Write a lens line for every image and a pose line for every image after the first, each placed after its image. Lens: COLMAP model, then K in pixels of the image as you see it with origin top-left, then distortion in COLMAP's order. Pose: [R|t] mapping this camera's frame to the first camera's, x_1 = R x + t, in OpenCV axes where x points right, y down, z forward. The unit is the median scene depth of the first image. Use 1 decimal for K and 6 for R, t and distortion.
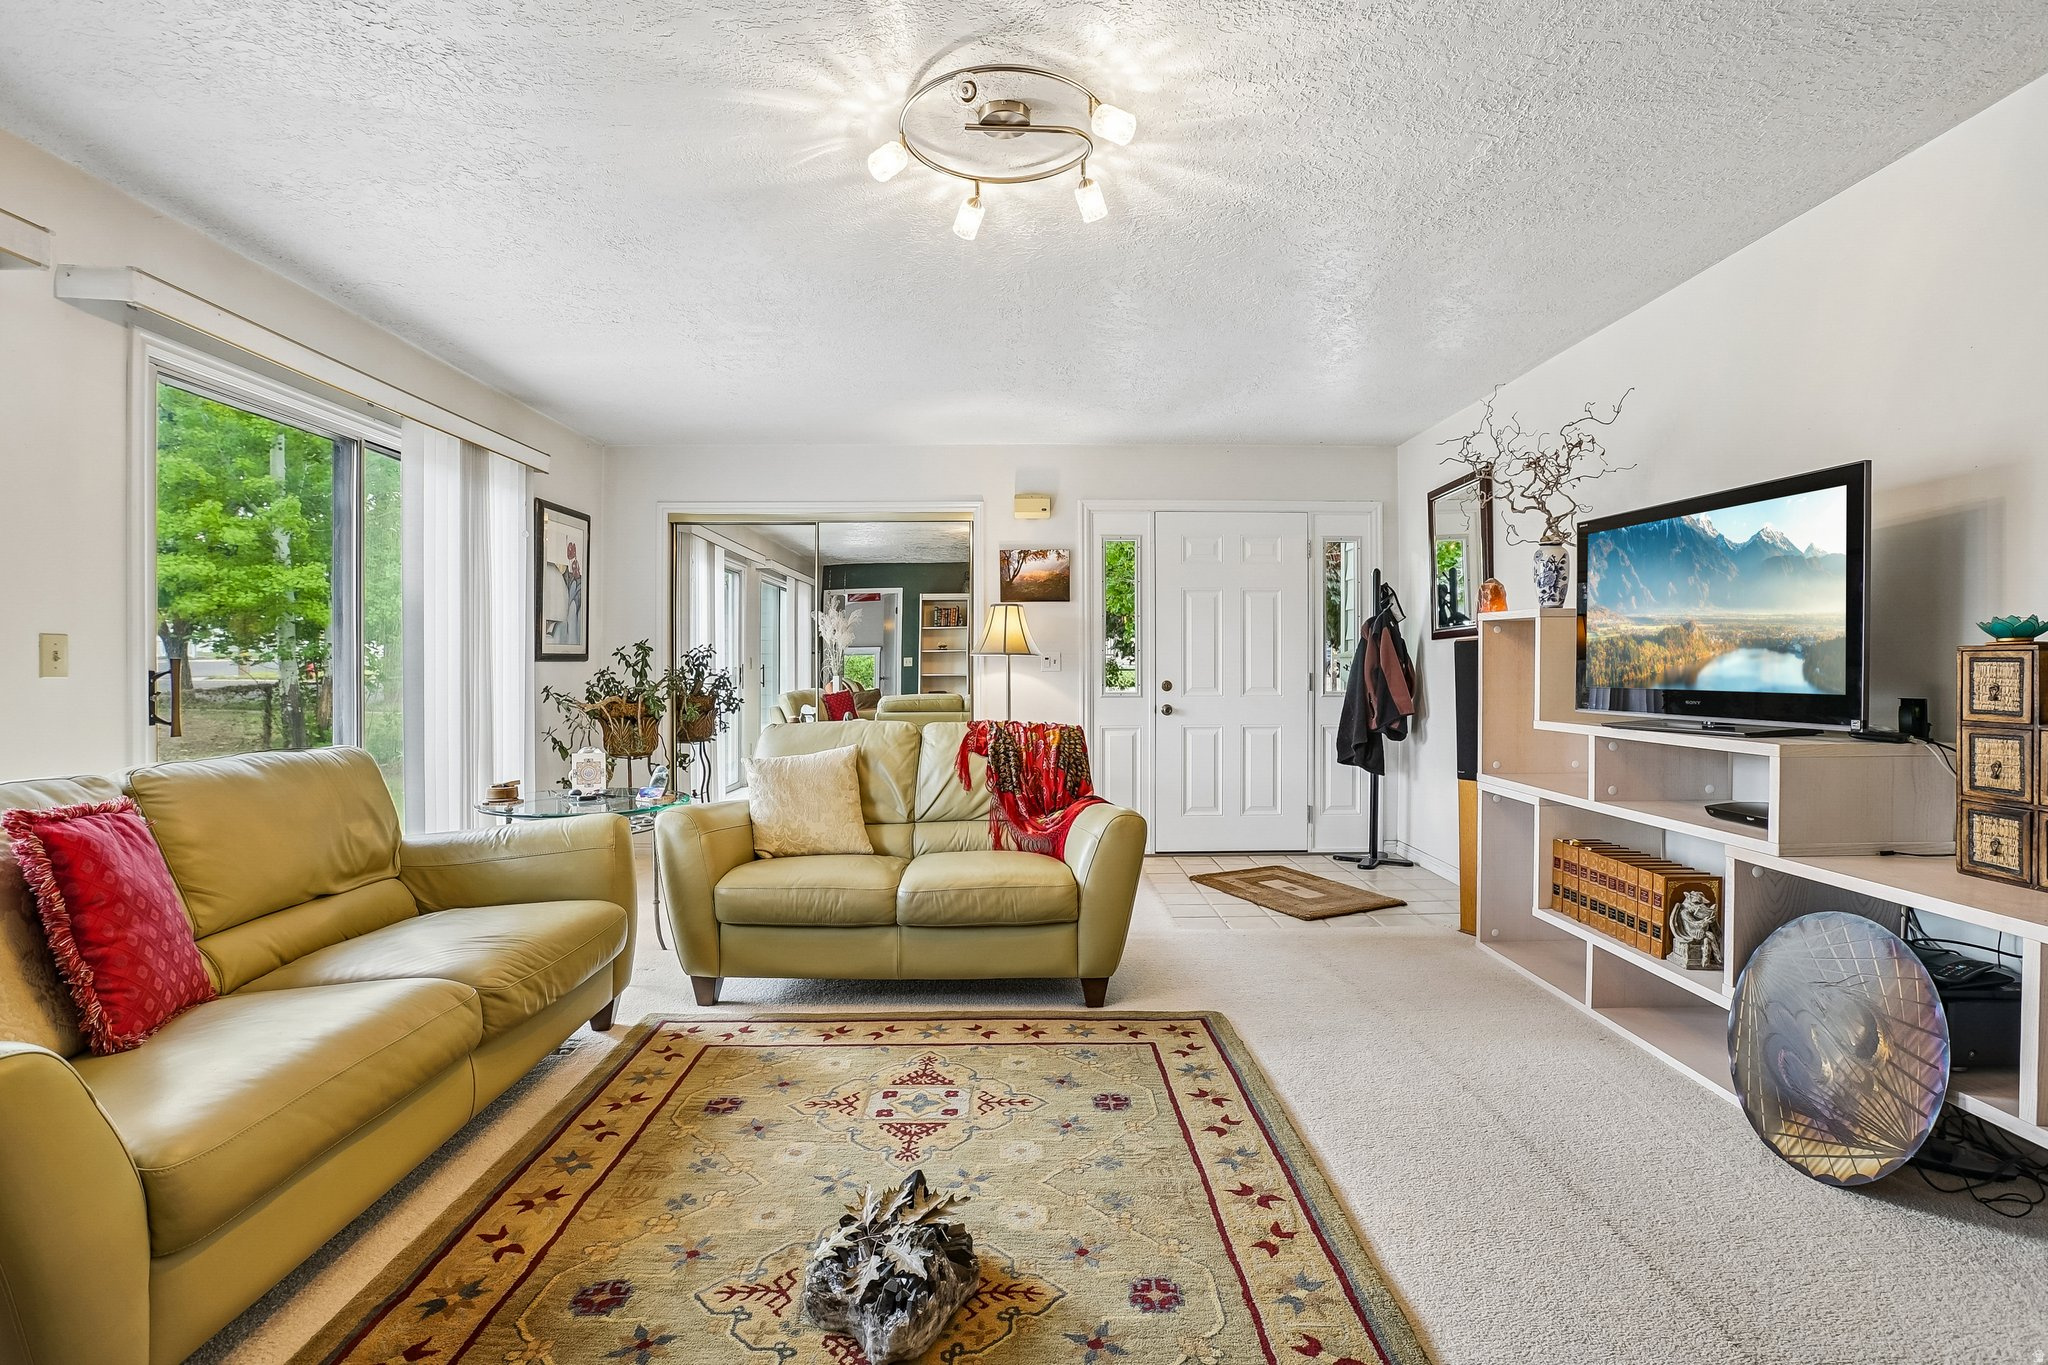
lens RADIAL K [[945.8, 0, 1021.3], [0, 945.8, 674.7], [0, 0, 1]] dist [-0.045262, 0.014089]
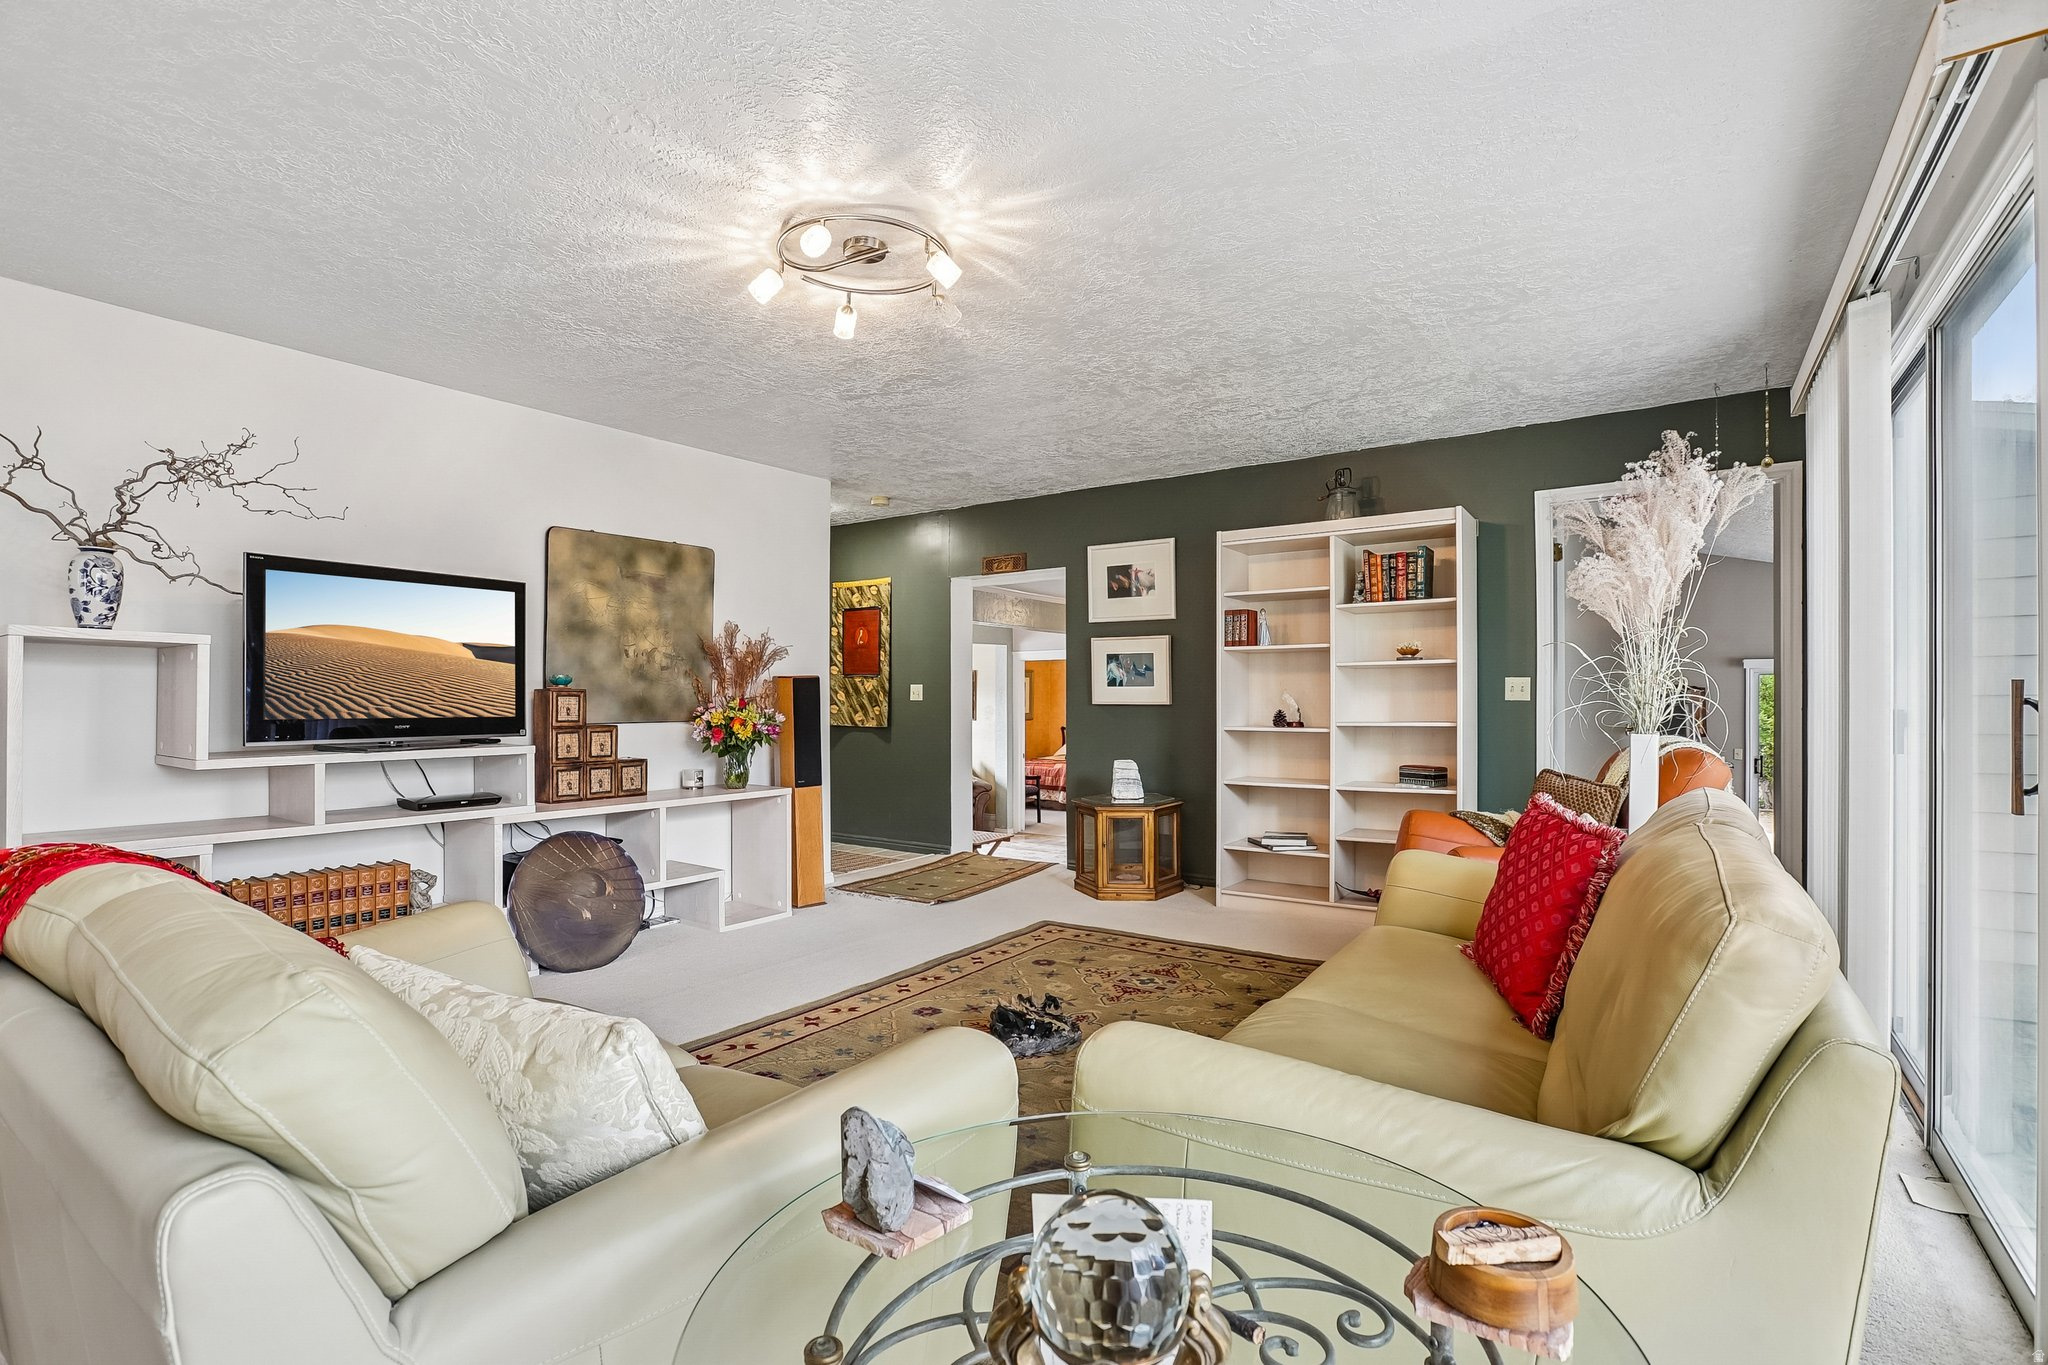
lens RADIAL K [[945.8, 0, 1034.5], [0, 945.8, 695.5], [0, 0, 1]] dist [-0.045262, 0.014089]
pose [[-0.821702, 0.004364, 0.569900, -0.711170], [0.006331, 0.999979, 0.001470, -0.009847], [-0.569882, 0.004816, -0.821713, 1.494637]]
